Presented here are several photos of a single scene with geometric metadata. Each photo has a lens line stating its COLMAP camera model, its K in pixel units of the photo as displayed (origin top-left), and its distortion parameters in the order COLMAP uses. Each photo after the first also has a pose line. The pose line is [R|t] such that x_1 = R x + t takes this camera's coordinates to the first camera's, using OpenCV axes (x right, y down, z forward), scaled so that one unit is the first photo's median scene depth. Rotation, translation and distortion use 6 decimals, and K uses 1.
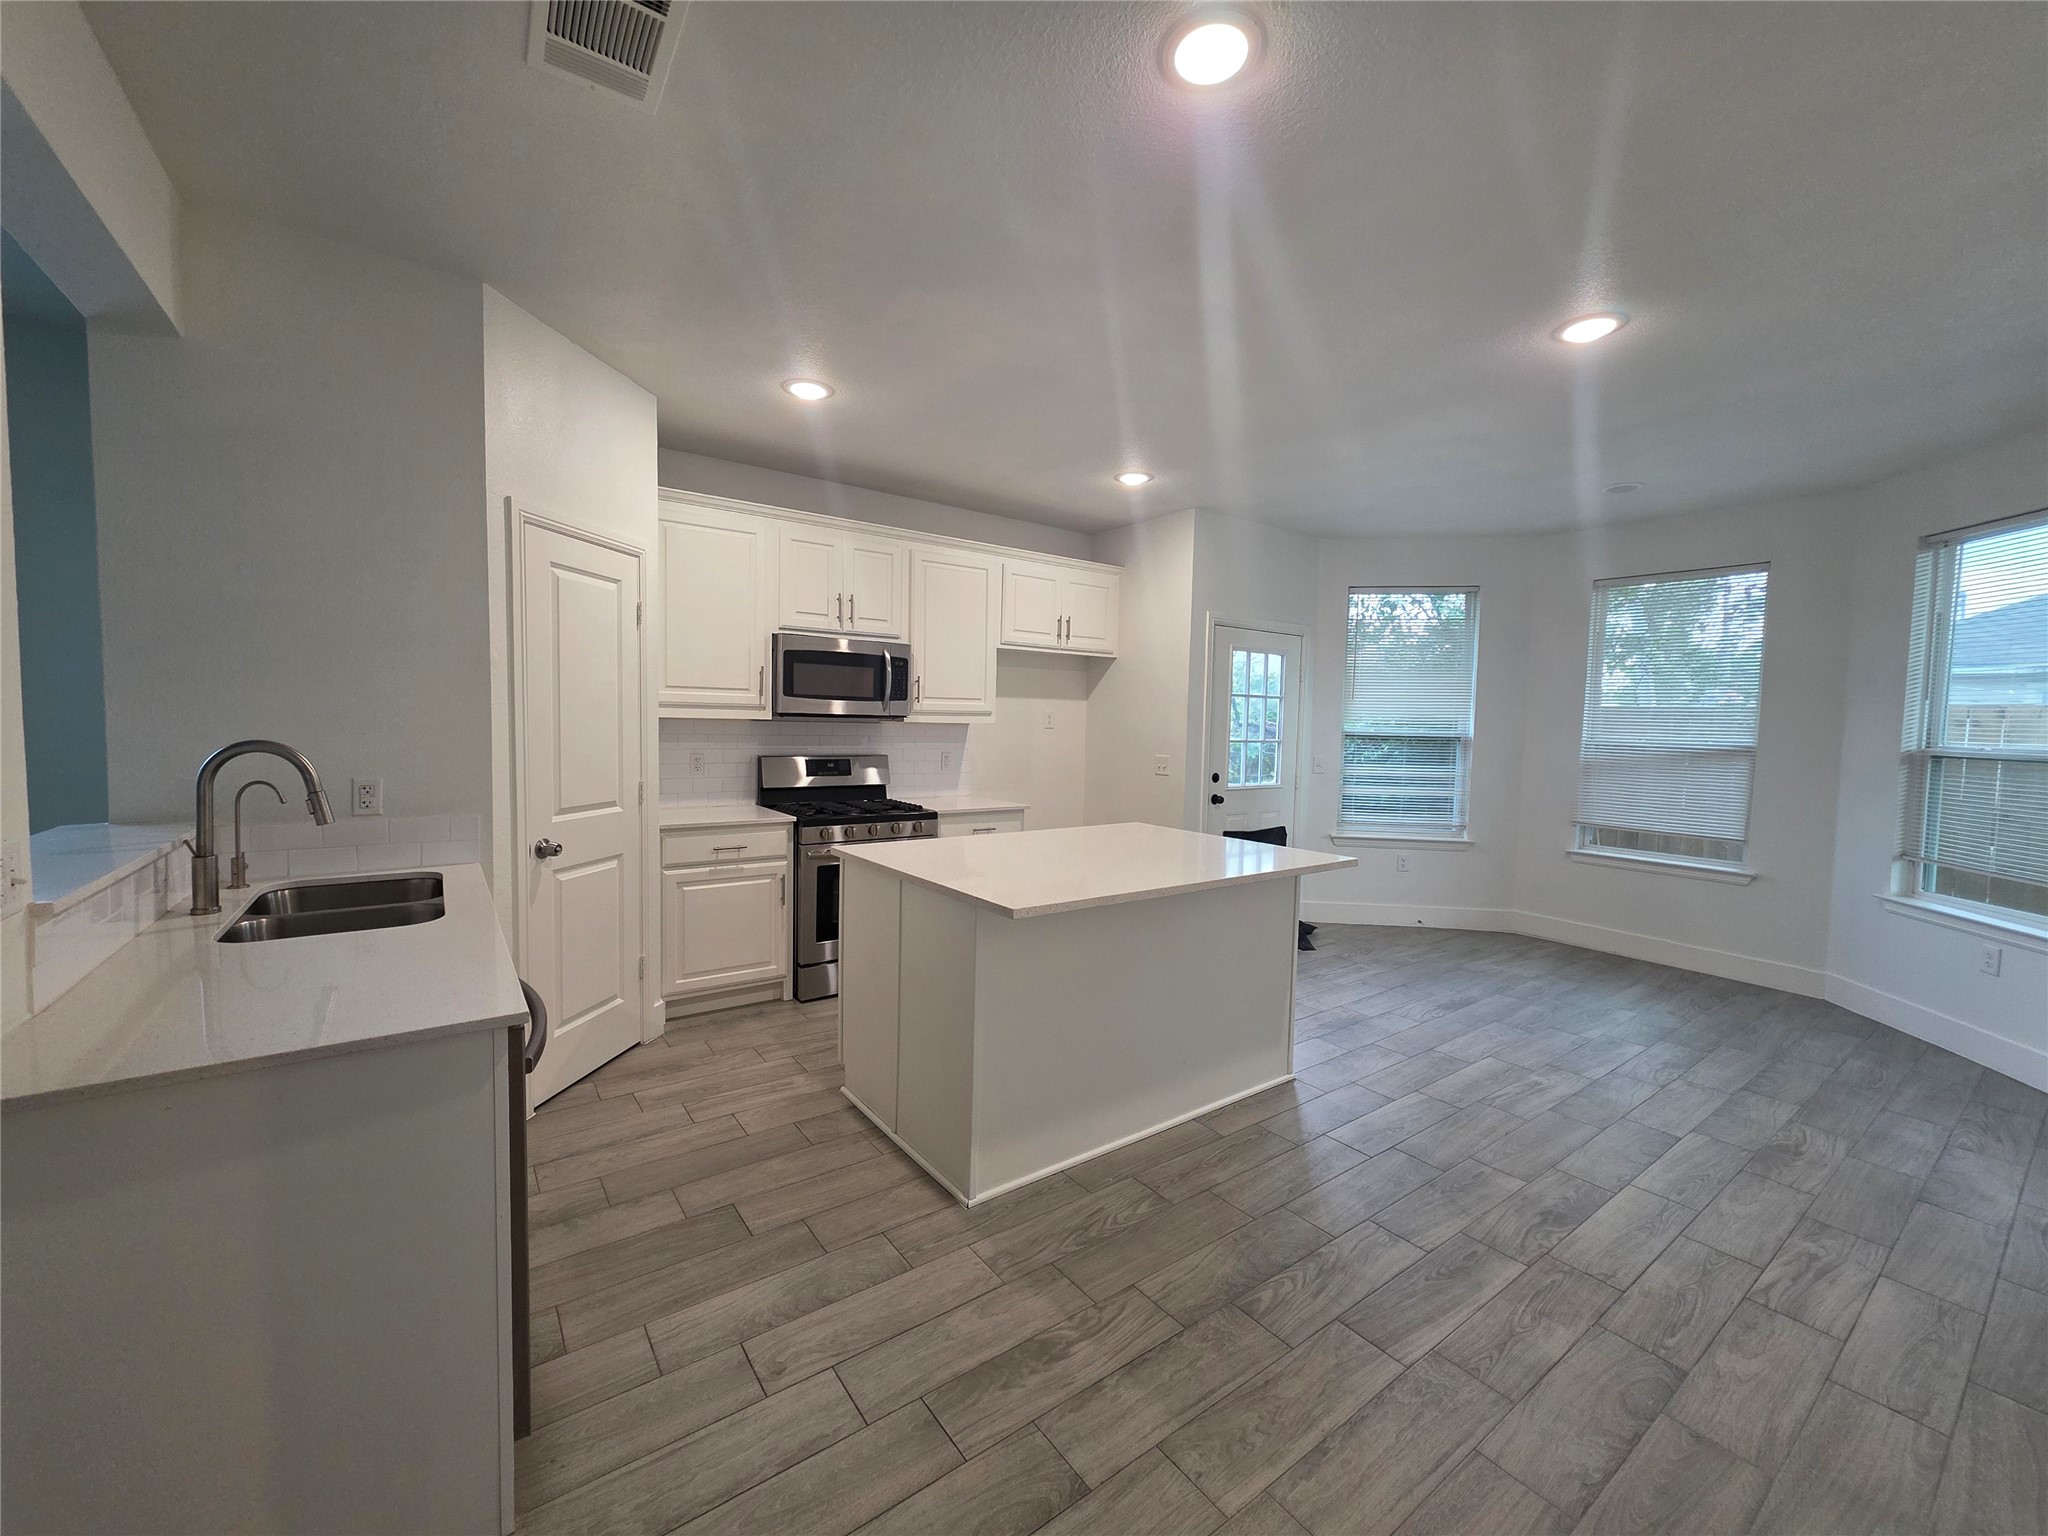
lens RADIAL K [[816.5, 0, 1021.0], [0, 816.5, 762.5], [0, 0, 1]] dist [0.002051, 0.000947]
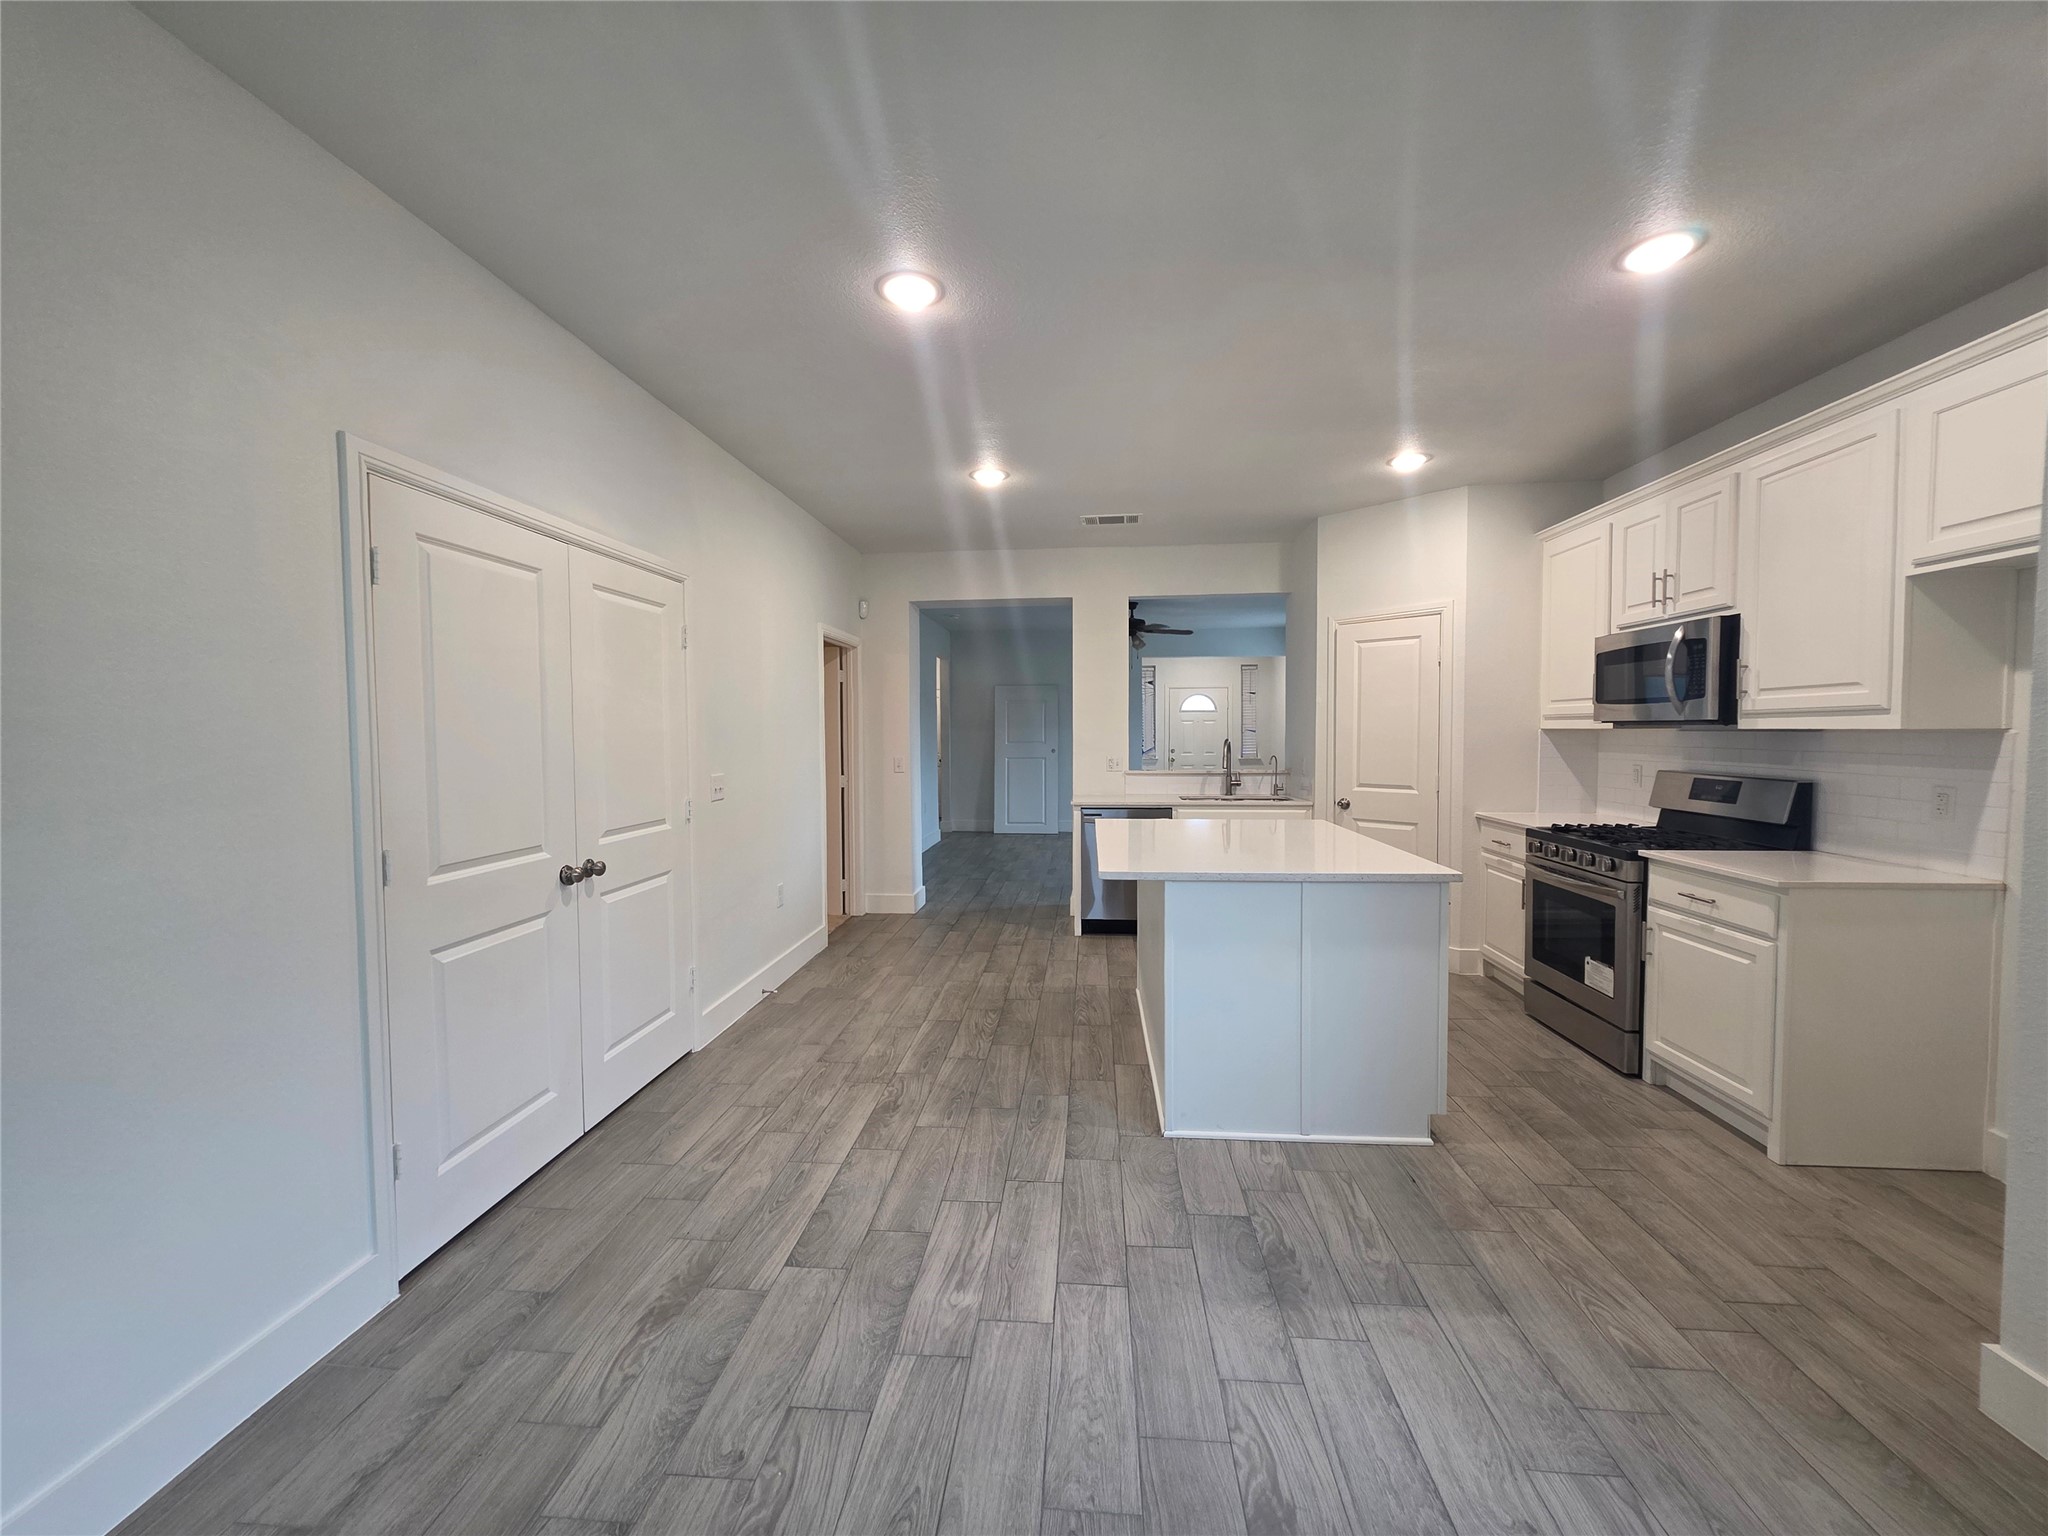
lens RADIAL K [[816.5, 0, 1026.0], [0, 816.5, 766.4], [0, 0, 1]] dist [0.002051, 0.000947]
pose [[-0.651381, 0.015941, -0.758584, 0.881227], [-0.048472, 0.996863, 0.062571, -0.038163], [0.757201, 0.077527, -0.648564, 1.164998]]
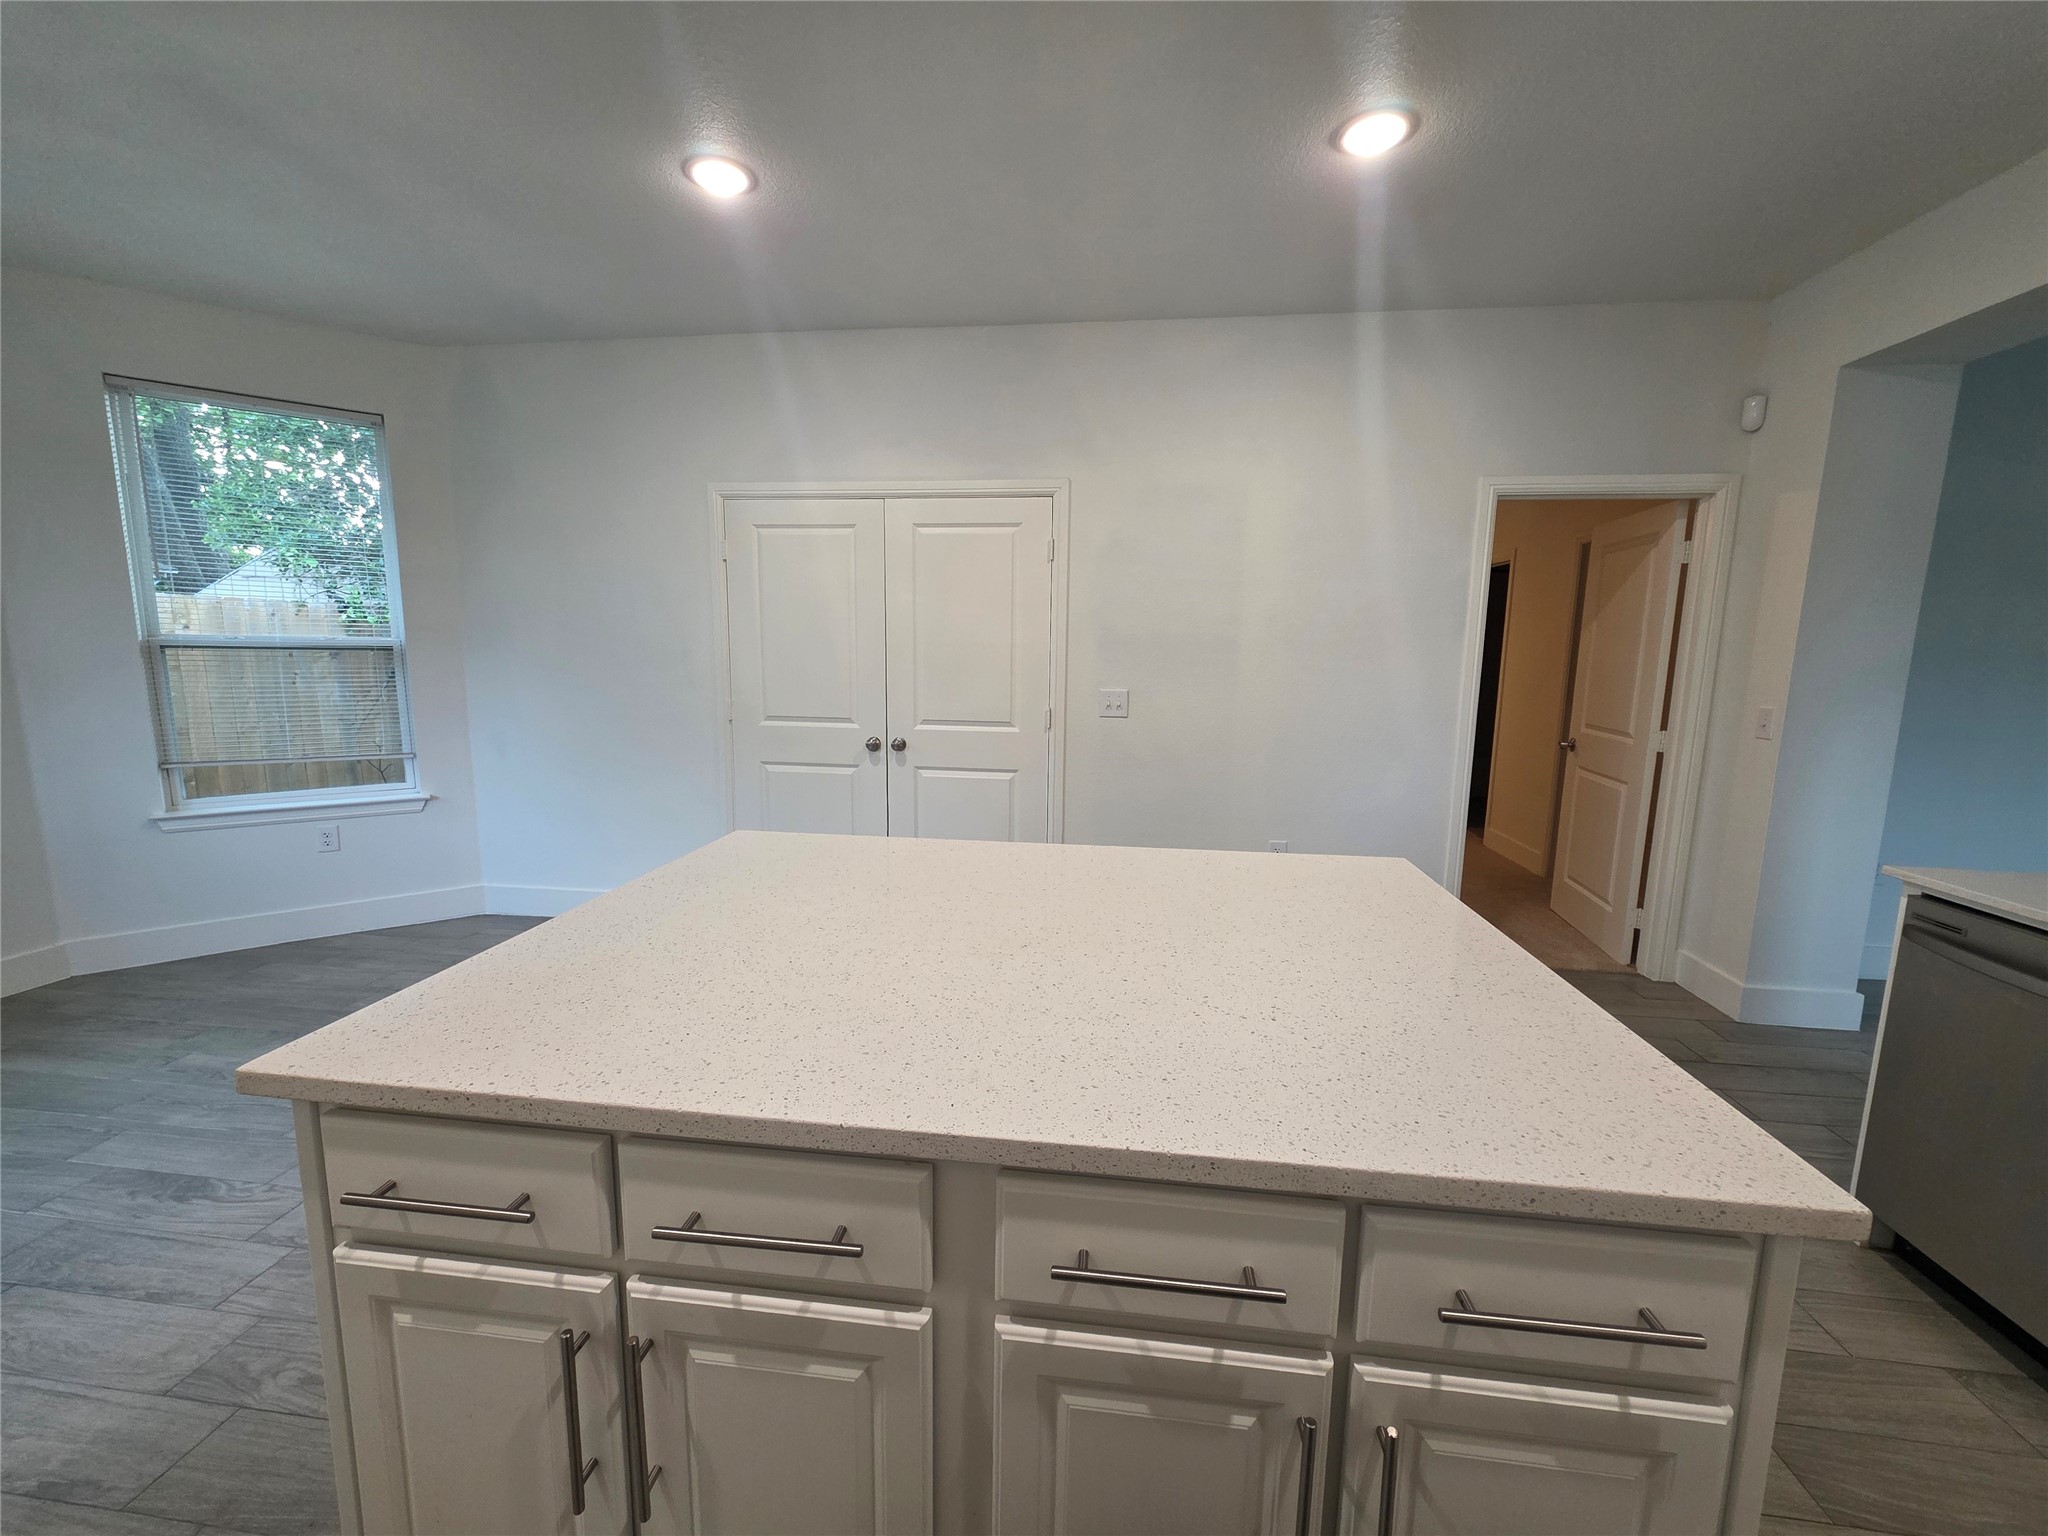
lens RADIAL K [[816.5, 0, 1019.8], [0, 816.5, 765.1], [0, 0, 1]] dist [0.002051, 0.000947]
pose [[-0.727562, -0.131017, 0.673415, -0.152791], [0.006448, 0.980246, 0.197679, -0.050437], [-0.686011, 0.148166, -0.712345, 1.009224]]
